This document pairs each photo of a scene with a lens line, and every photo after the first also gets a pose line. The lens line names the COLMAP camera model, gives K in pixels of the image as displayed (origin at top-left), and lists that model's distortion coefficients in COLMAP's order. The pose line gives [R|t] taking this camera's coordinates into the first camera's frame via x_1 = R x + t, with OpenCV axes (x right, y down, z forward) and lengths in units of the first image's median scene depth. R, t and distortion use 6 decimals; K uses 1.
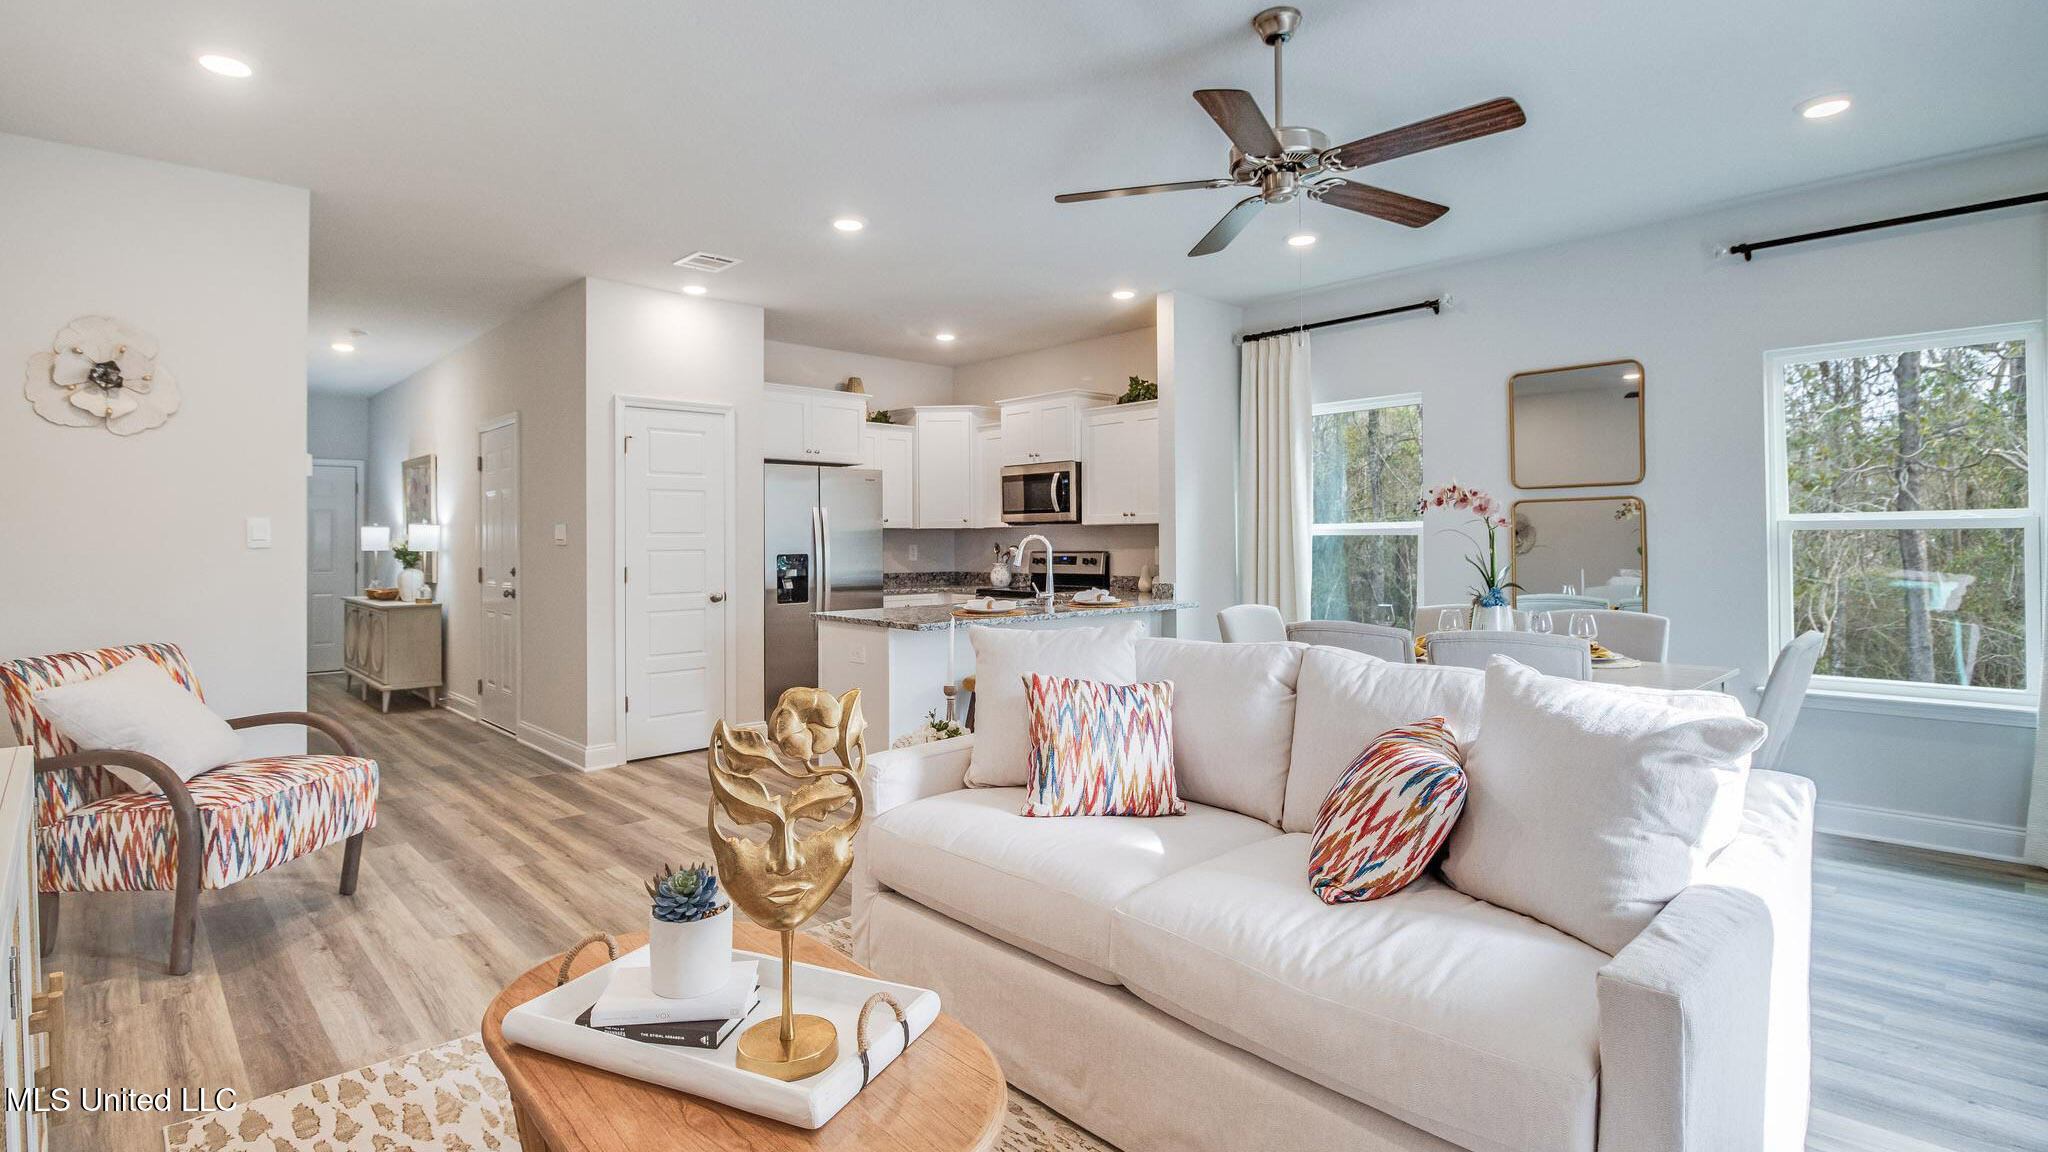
lens RADIAL K [[986.7, 0, 1041.0], [0, 986.7, 533.6], [0, 0, 1]] dist [-0.026362, -0.000220]
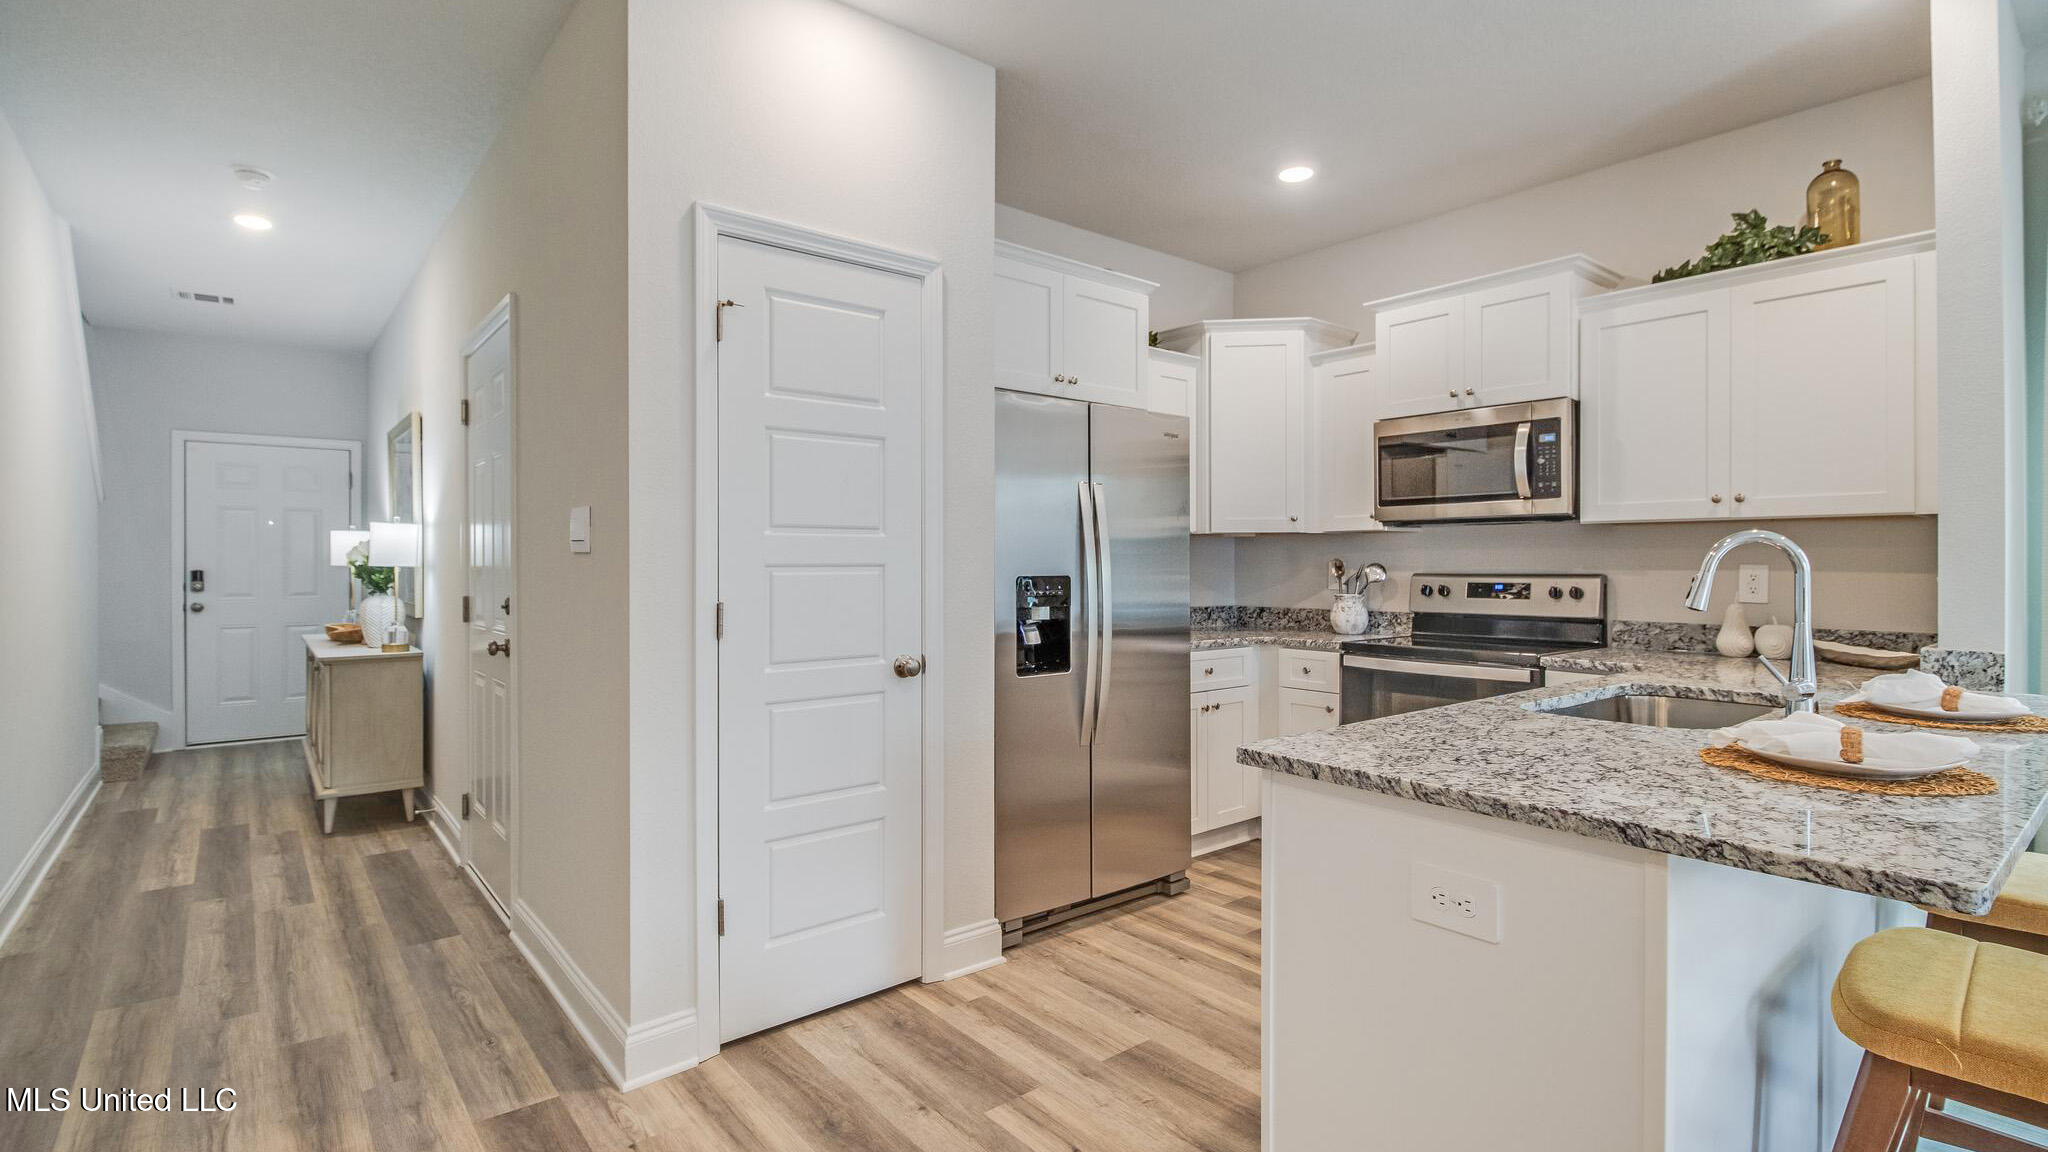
lens RADIAL K [[955.3, 0, 1013.6], [0, 955.3, 569.4], [0, 0, 1]] dist [-0.020062, -0.000304]
pose [[0.995392, 0.006730, -0.095650, -0.204607], [-0.005447, 0.999892, 0.013667, 0.010236], [0.095731, -0.013083, 0.995321, 0.480222]]
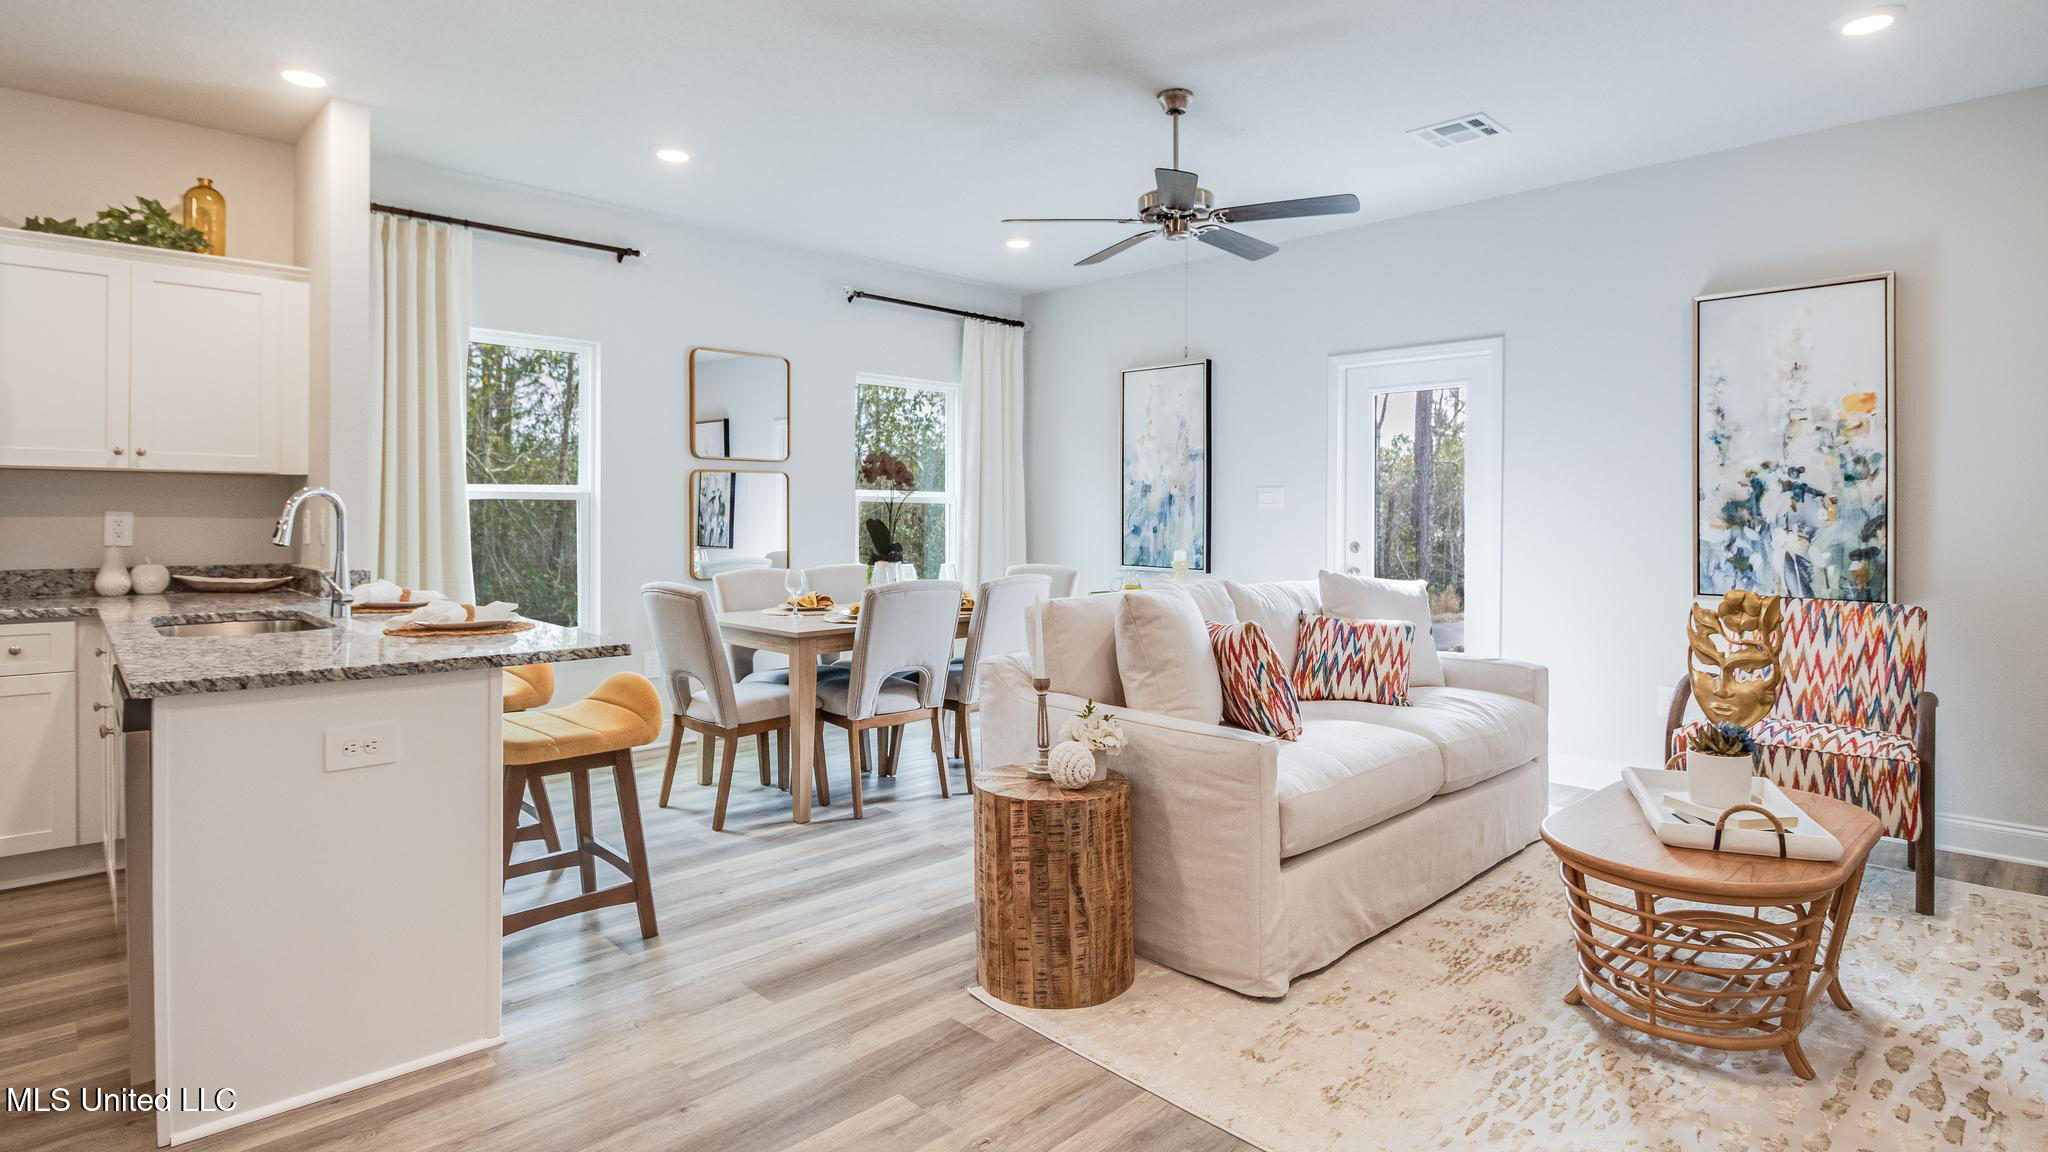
lens RADIAL K [[986.7, 0, 1041.0], [0, 986.7, 533.6], [0, 0, 1]] dist [-0.026362, -0.000220]
pose [[-0.020904, -0.014190, 0.999681, -0.422881], [-0.010189, 0.999850, 0.013979, 0.012026], [-0.999730, -0.009894, -0.021045, 0.489796]]
